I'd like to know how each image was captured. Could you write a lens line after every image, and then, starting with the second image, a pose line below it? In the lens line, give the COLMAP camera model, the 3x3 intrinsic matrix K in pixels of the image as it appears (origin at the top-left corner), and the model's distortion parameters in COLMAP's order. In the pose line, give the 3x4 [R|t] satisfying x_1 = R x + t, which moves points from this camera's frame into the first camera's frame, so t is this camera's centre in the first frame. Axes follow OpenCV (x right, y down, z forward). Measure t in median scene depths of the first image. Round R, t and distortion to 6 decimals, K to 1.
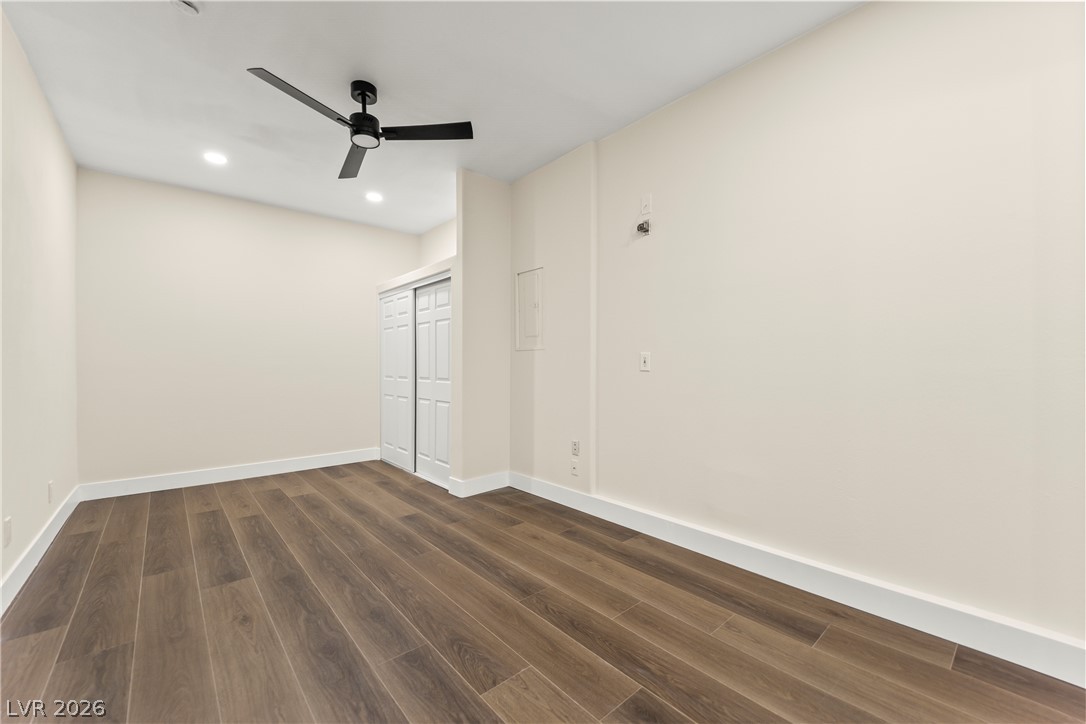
lens RADIAL K [[434.4, 0, 538.6], [0, 434.4, 361.9], [0, 0, 1]] dist [0.013814, -0.000737]
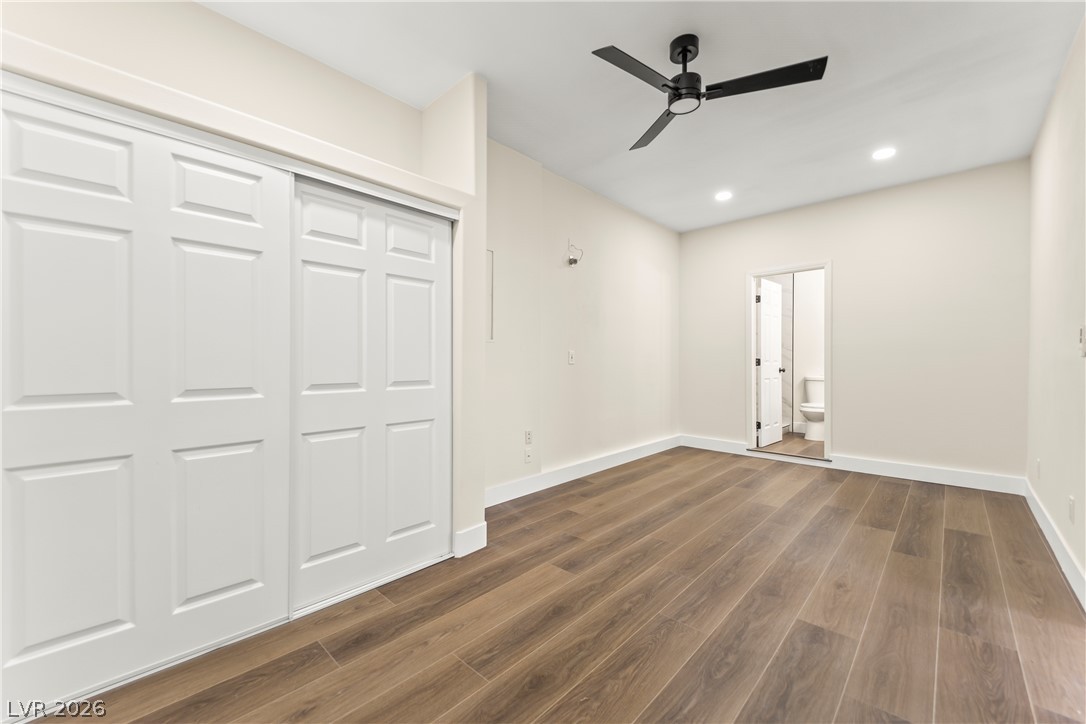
lens RADIAL K [[434.4, 0, 538.6], [0, 434.4, 361.9], [0, 0, 1]] dist [0.013814, -0.000737]
pose [[-0.101610, -0.001869, 0.994823, -1.243794], [-0.001387, 0.999998, 0.001737, 0.014319], [-0.994823, -0.001203, -0.101612, 1.373865]]
